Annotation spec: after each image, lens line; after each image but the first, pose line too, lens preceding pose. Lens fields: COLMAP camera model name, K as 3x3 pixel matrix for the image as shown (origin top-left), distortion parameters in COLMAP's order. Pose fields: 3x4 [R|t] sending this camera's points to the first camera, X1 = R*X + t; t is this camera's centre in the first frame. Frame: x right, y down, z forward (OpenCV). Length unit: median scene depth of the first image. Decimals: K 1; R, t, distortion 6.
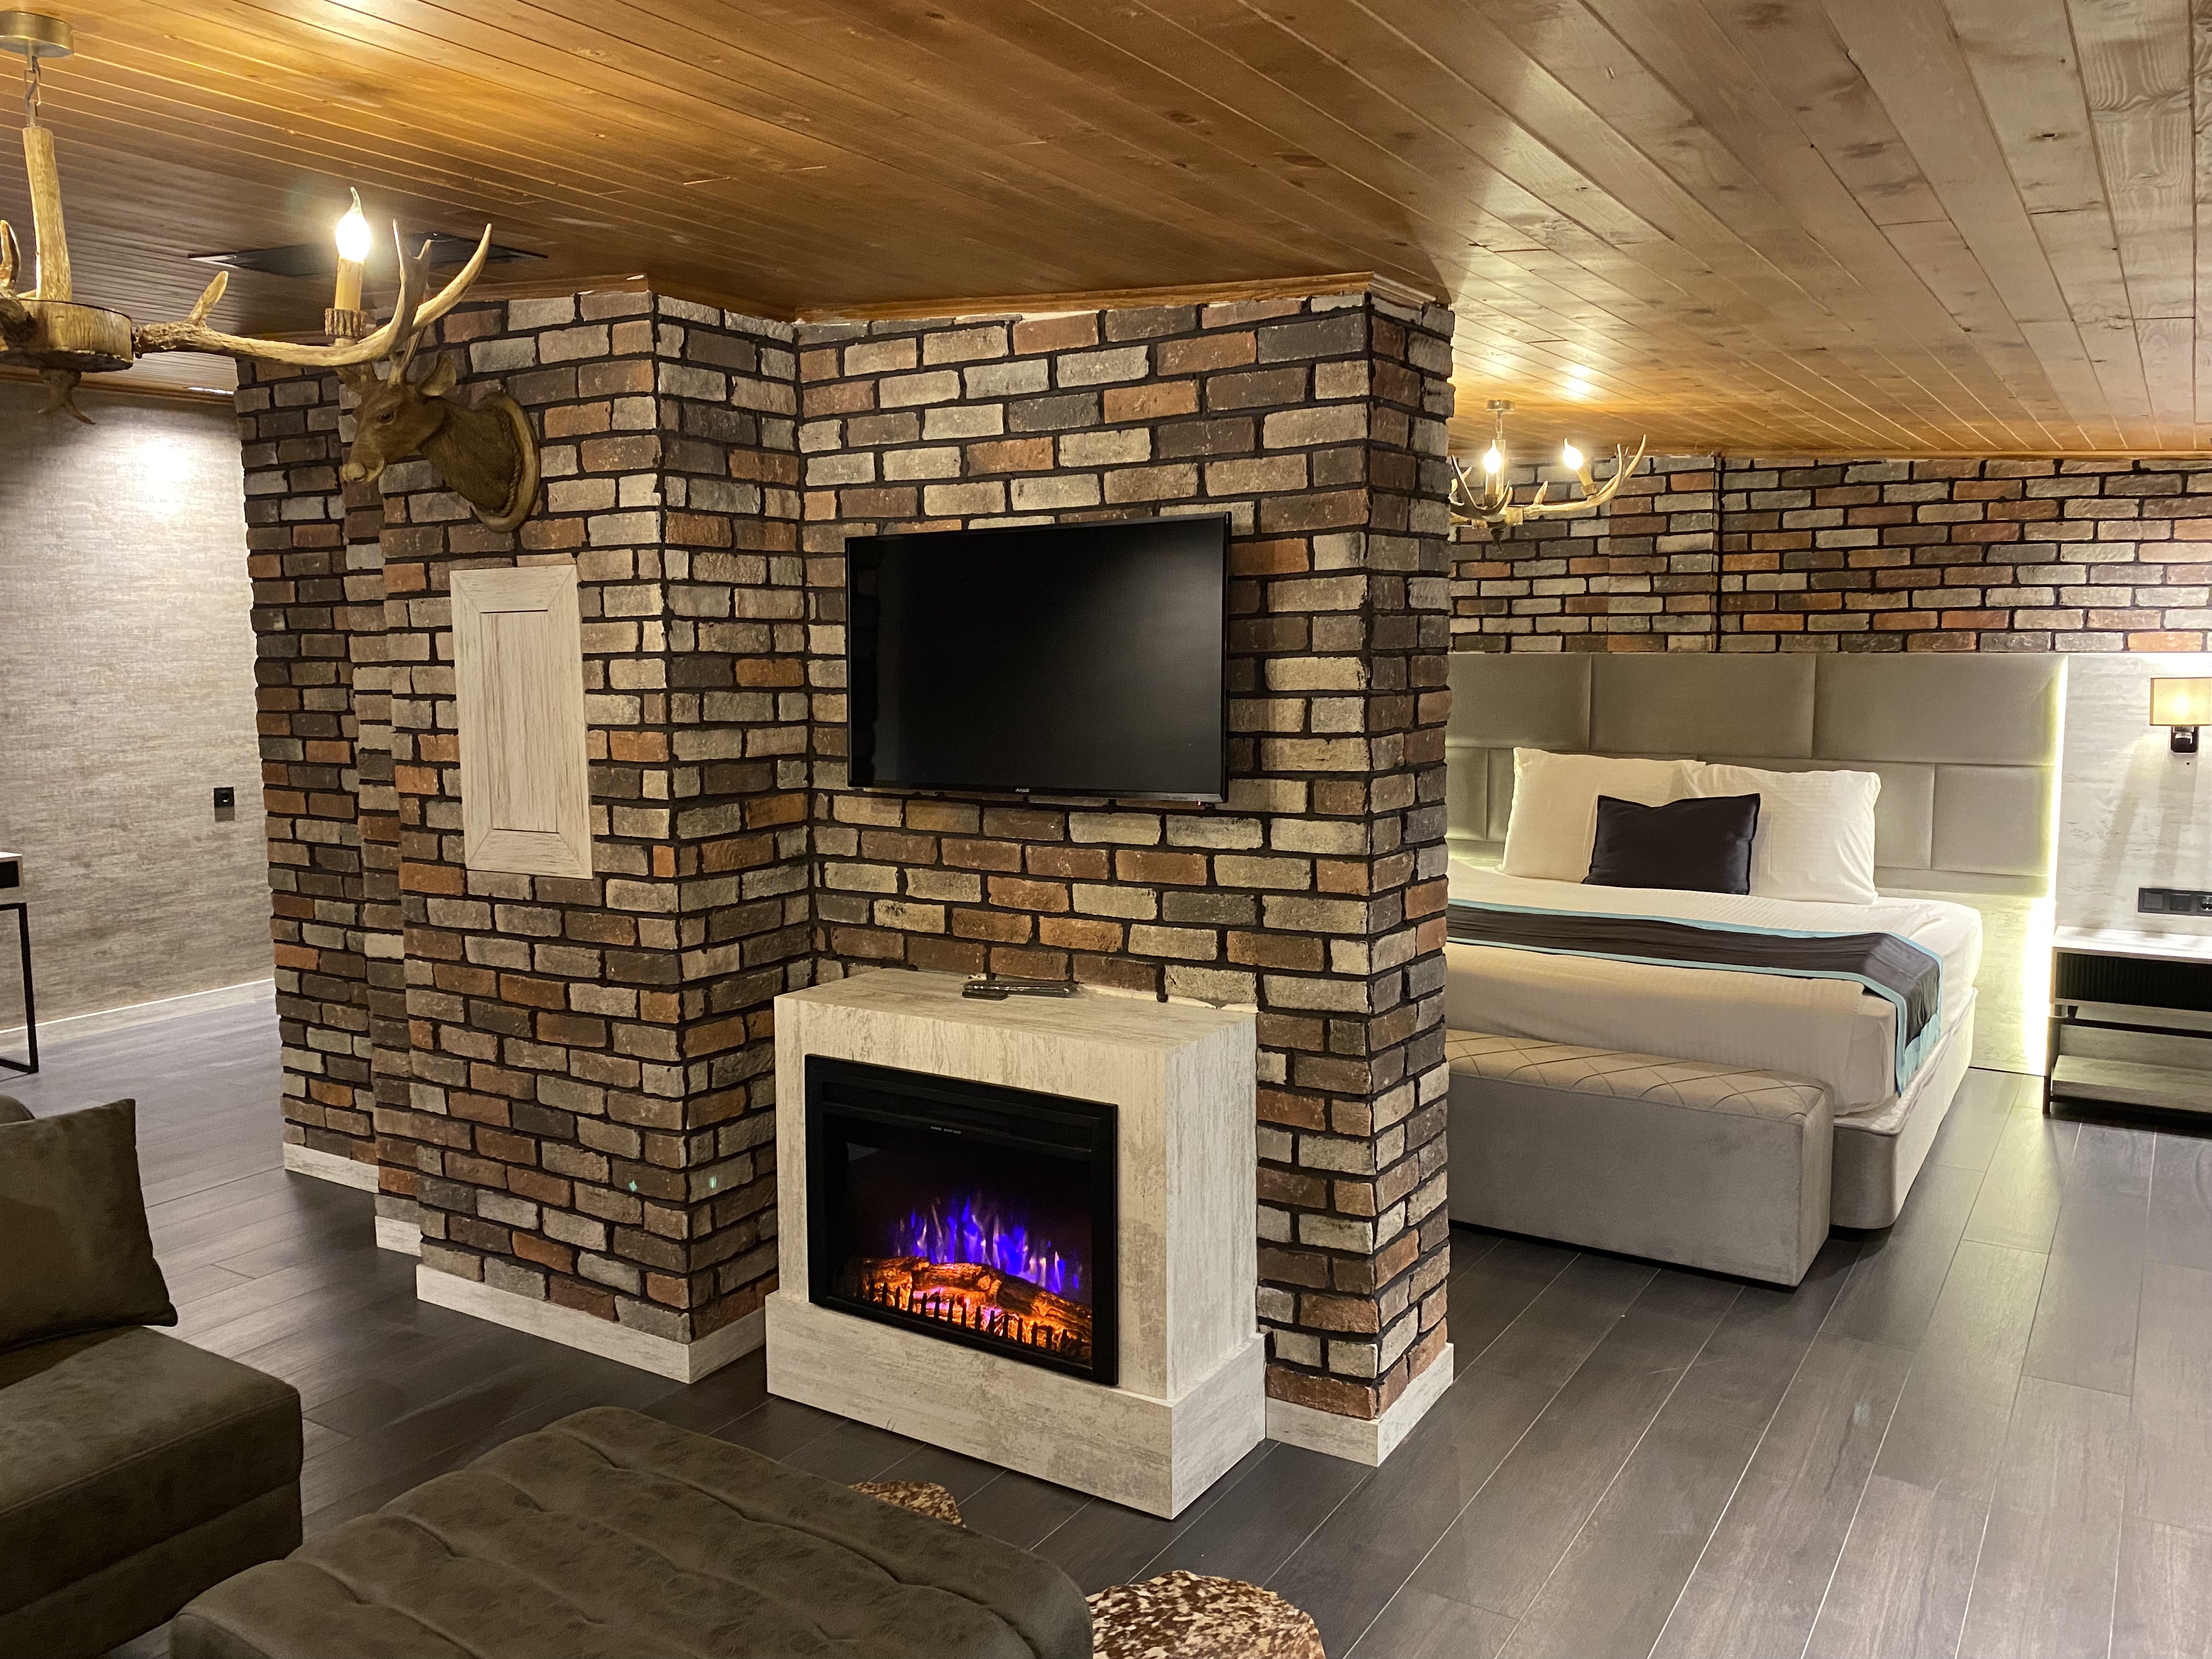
lens RADIAL K [[1687.7, 0, 1112.3], [0, 1687.7, 817.9], [0, 0, 1]] dist [0.044595, -0.056404]
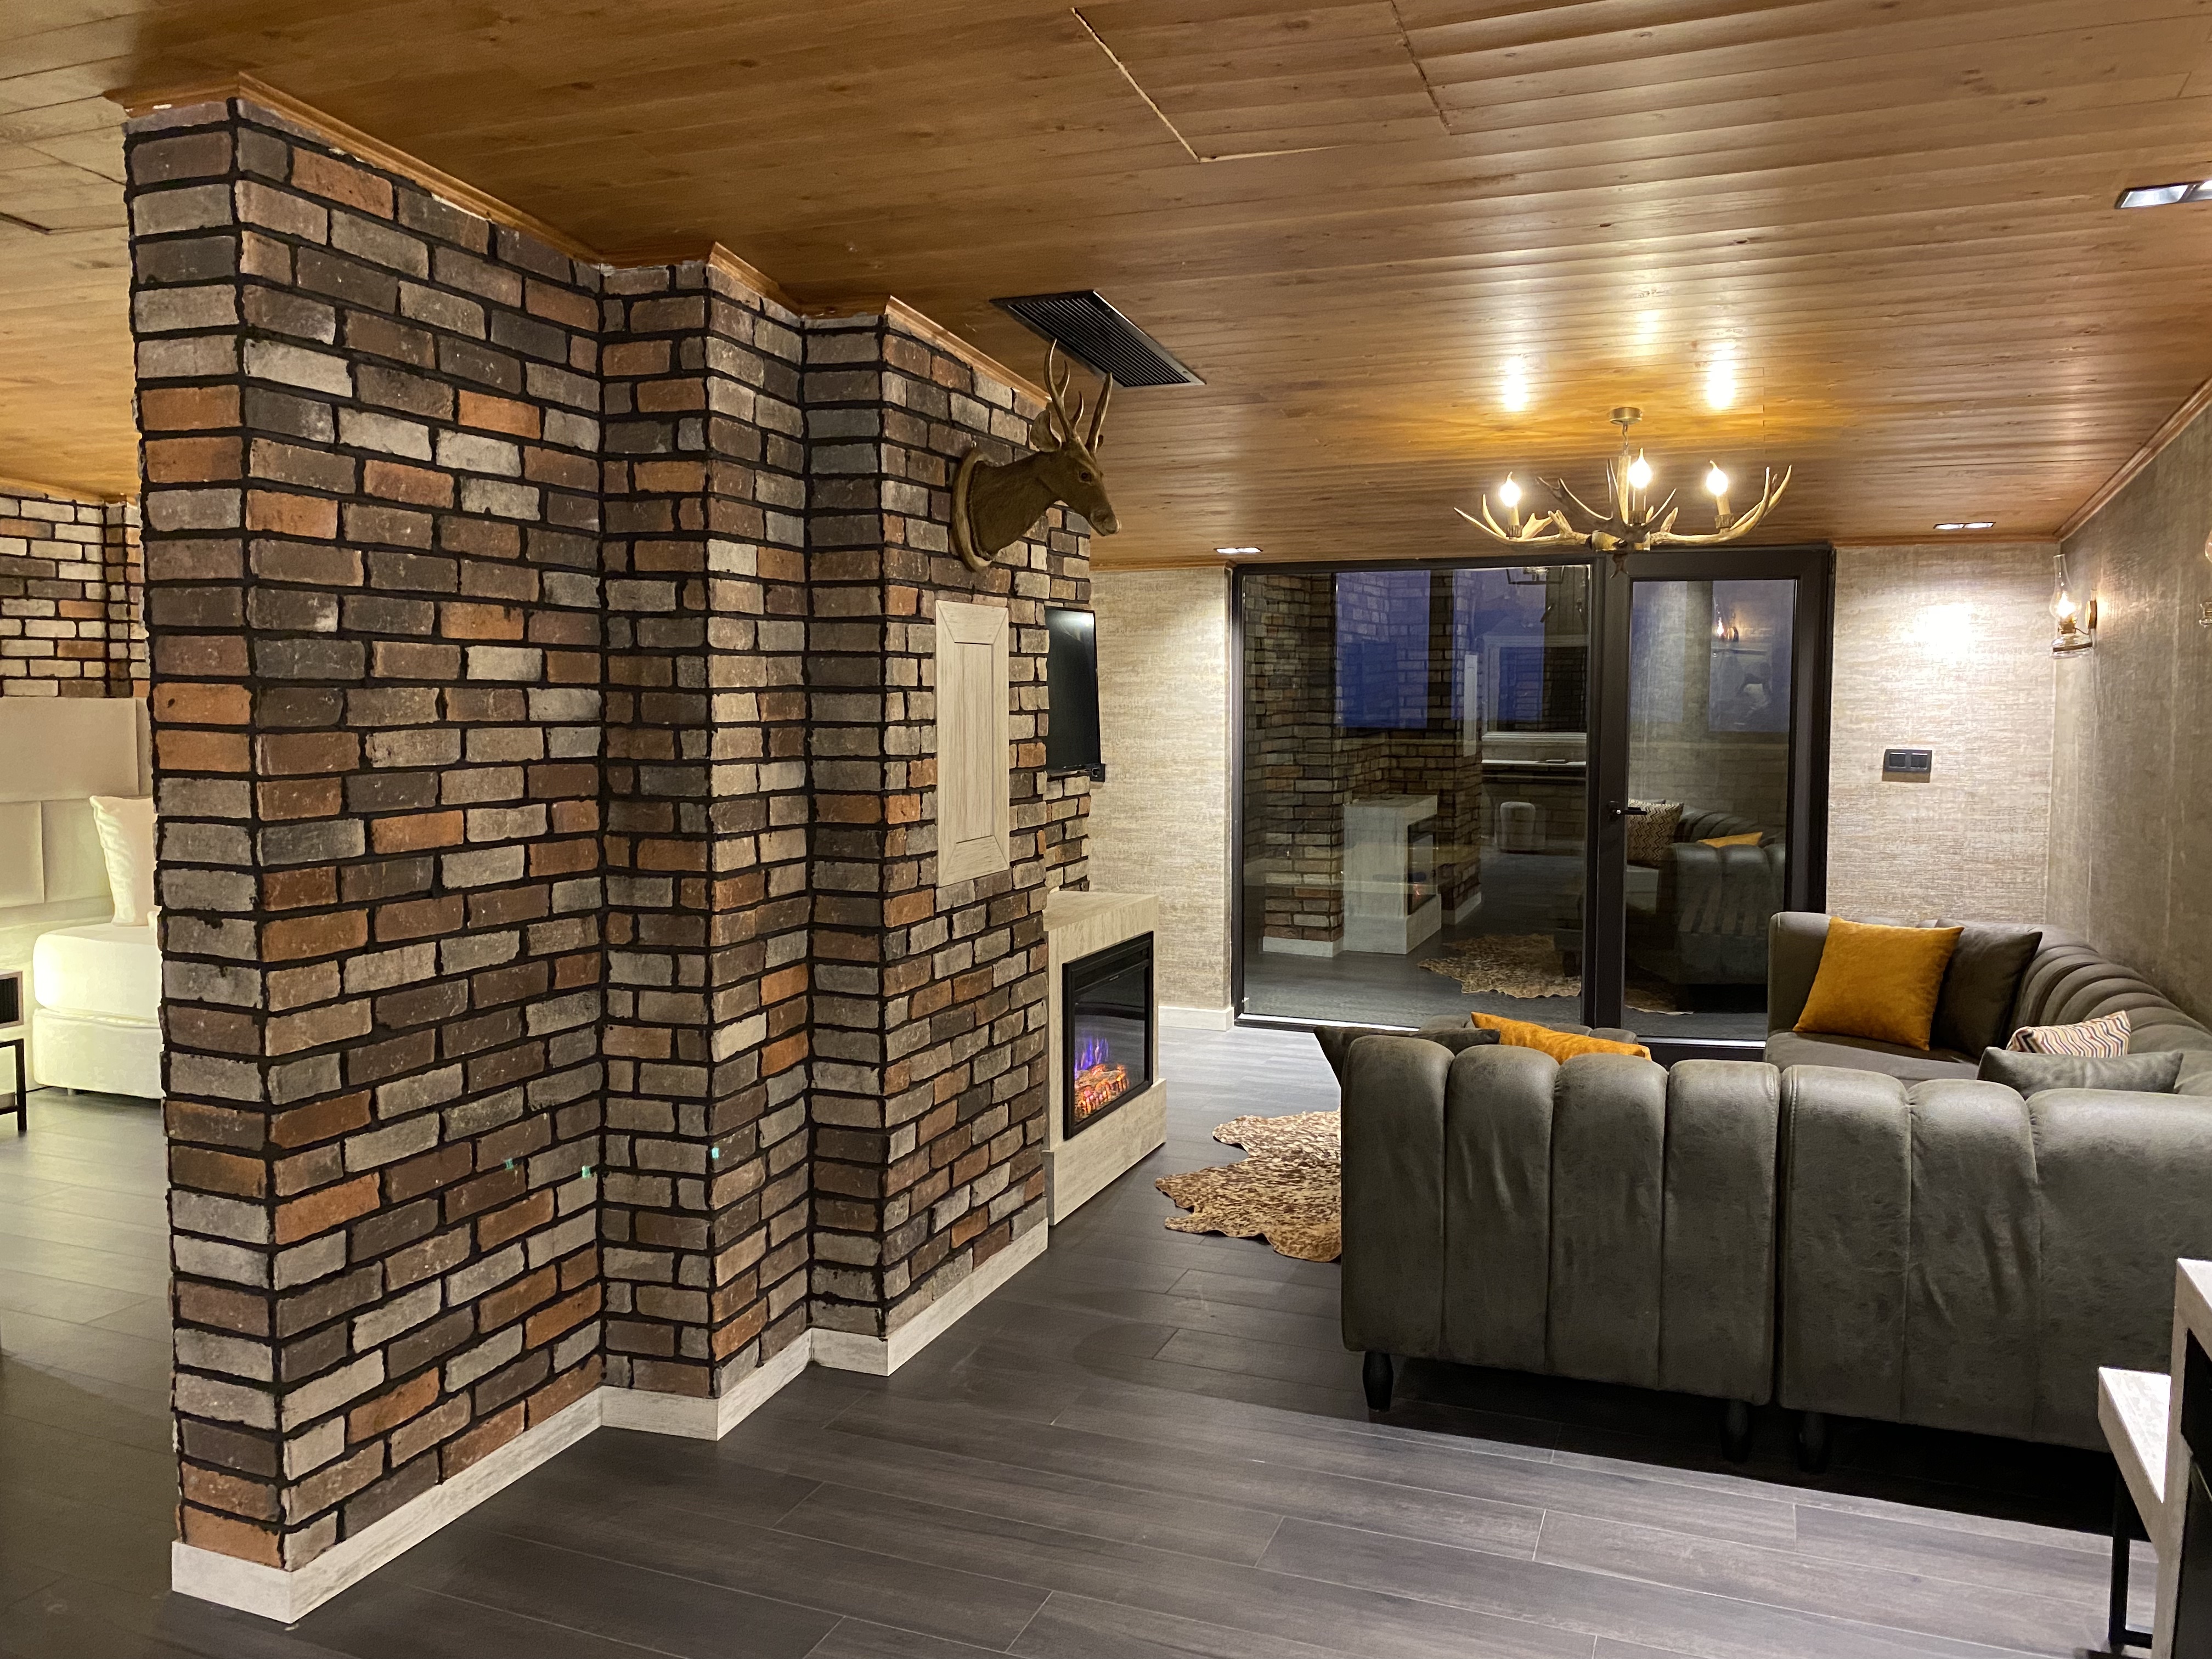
lens RADIAL K [[1687.7, 0, 1098.9], [0, 1687.7, 823.7], [0, 0, 1]] dist [0.044595, -0.056404]
pose [[-0.202071, -0.064519, 0.977243, -0.795604], [0.104325, 0.990732, 0.086981, -0.049856], [-0.973799, 0.119528, -0.193467, 0.624335]]
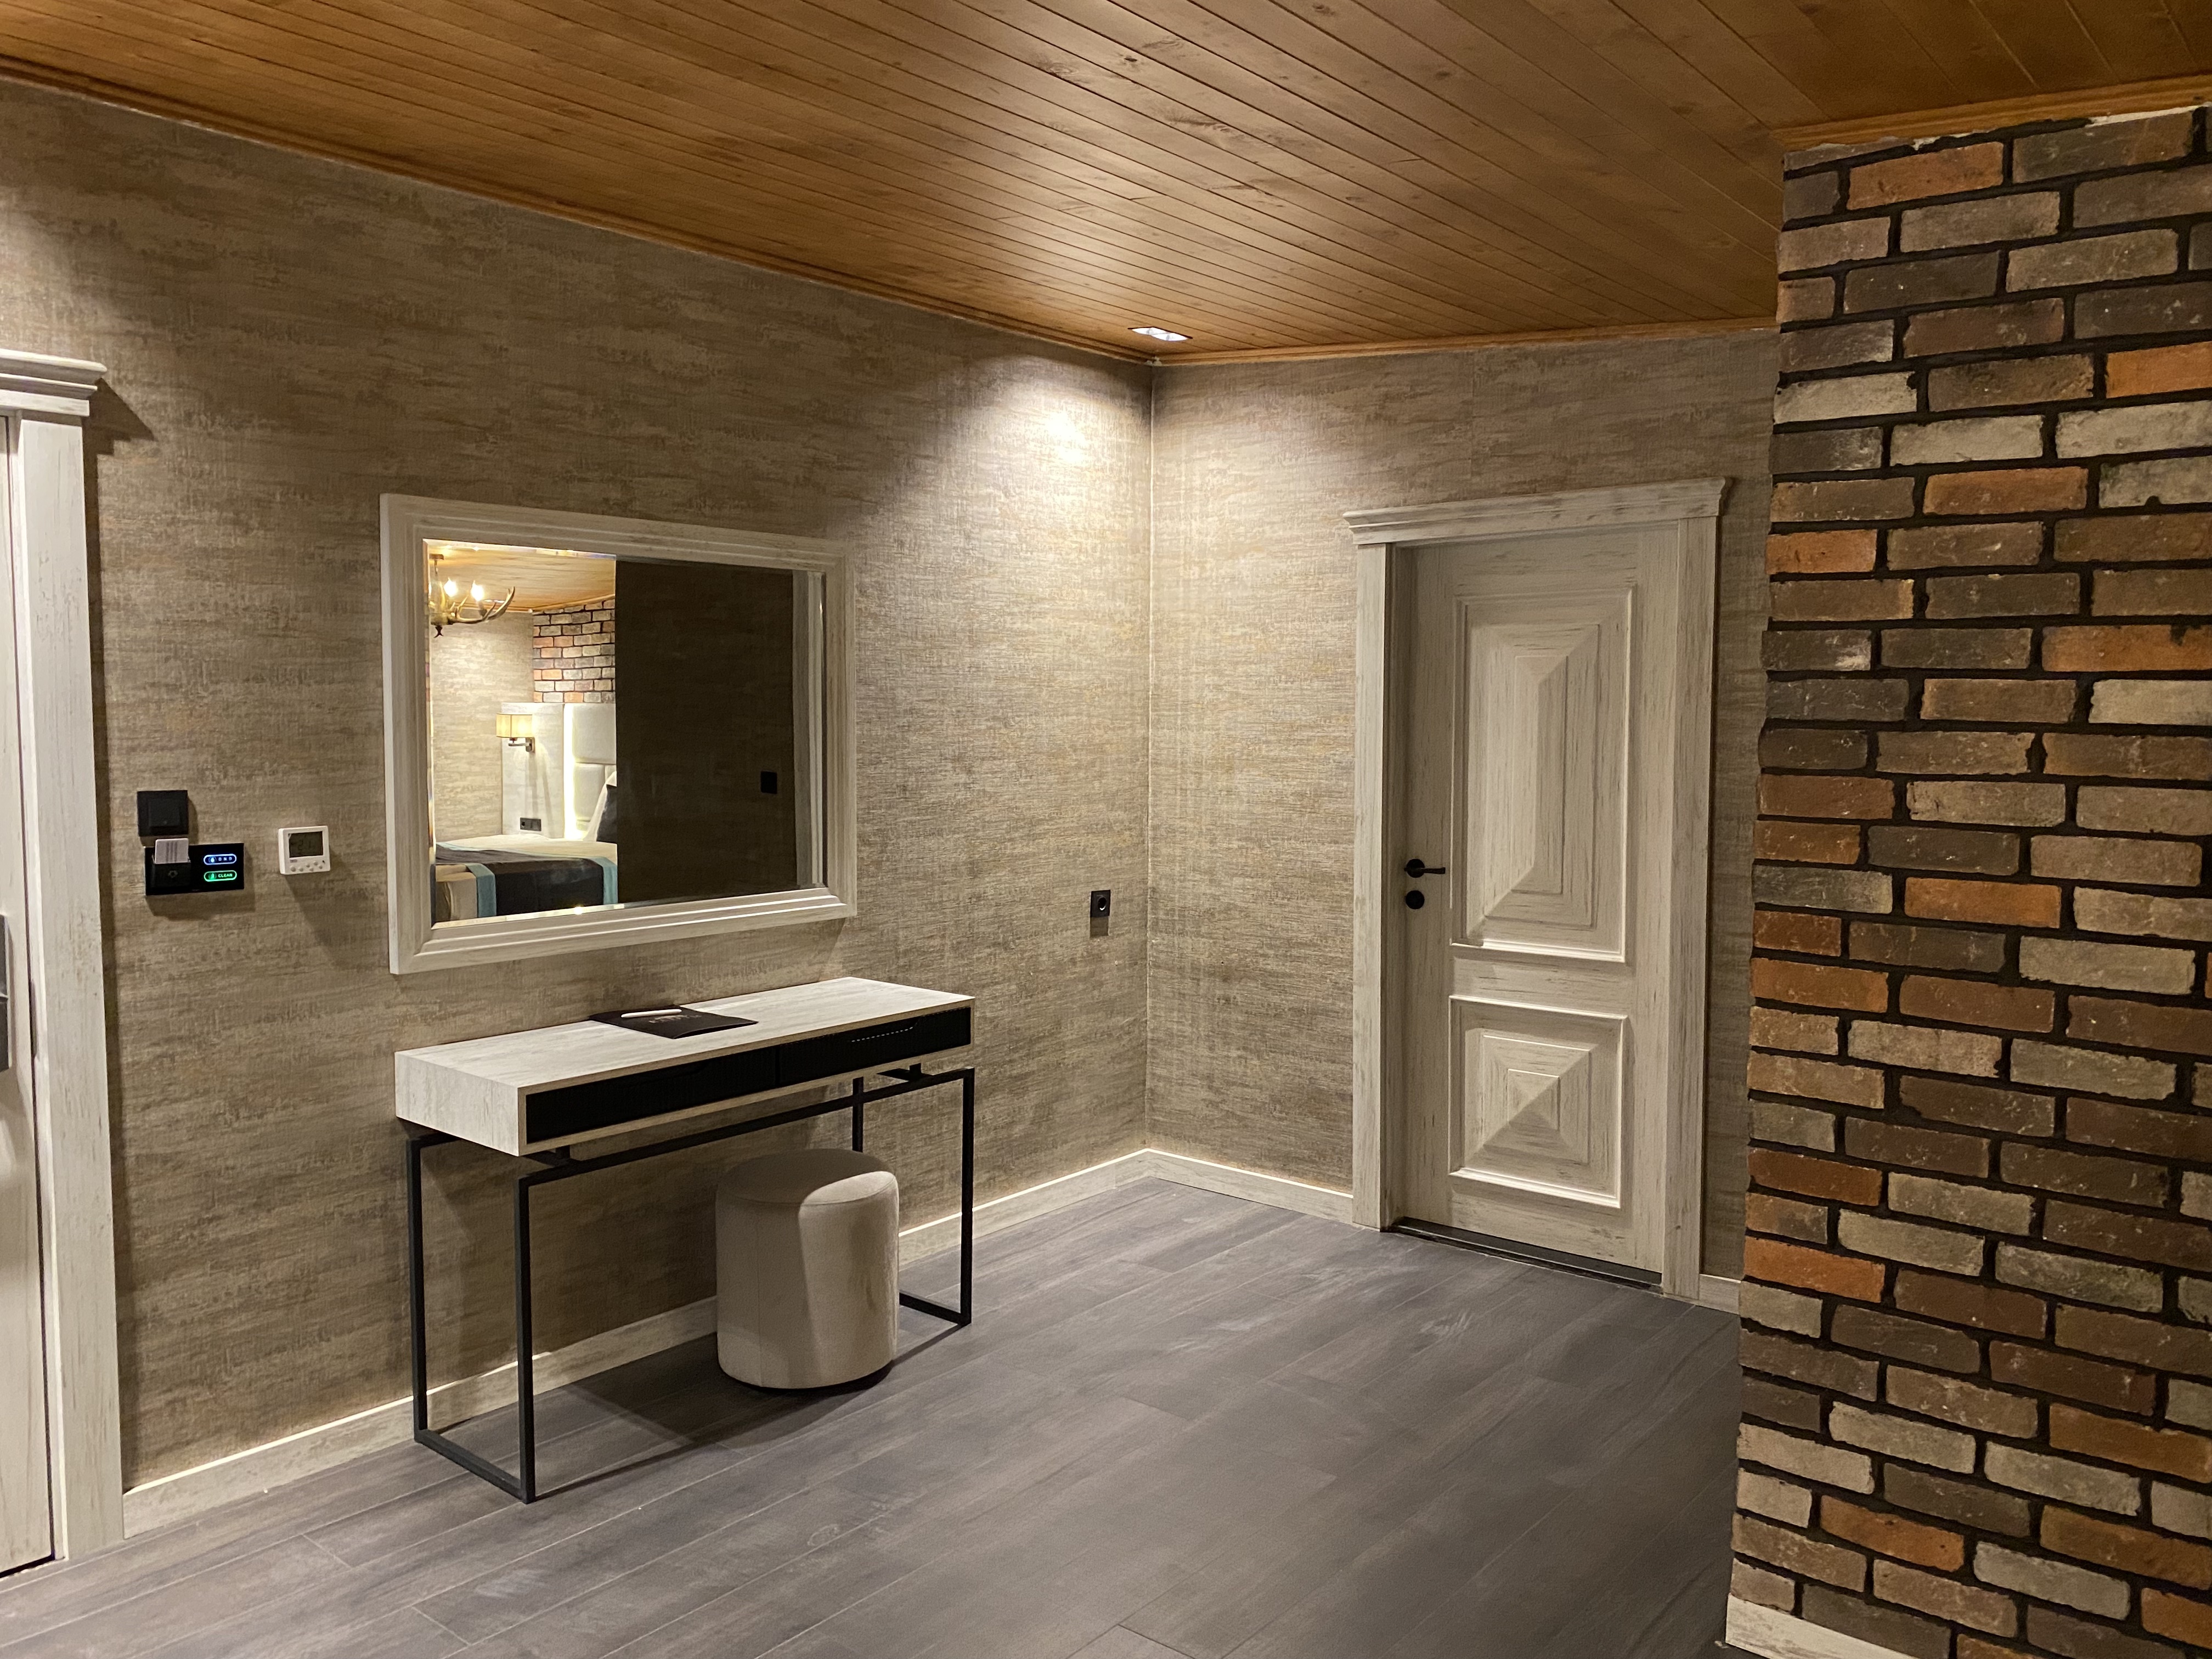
lens RADIAL K [[1687.7, 0, 1102.2], [0, 1687.7, 817.3], [0, 0, 1]] dist [0.044595, -0.056404]
pose [[0.991876, 0.027625, -0.124171, -0.474127], [-0.031866, 0.998970, -0.032295, -0.028070], [0.123151, 0.035990, 0.991735, 0.315670]]
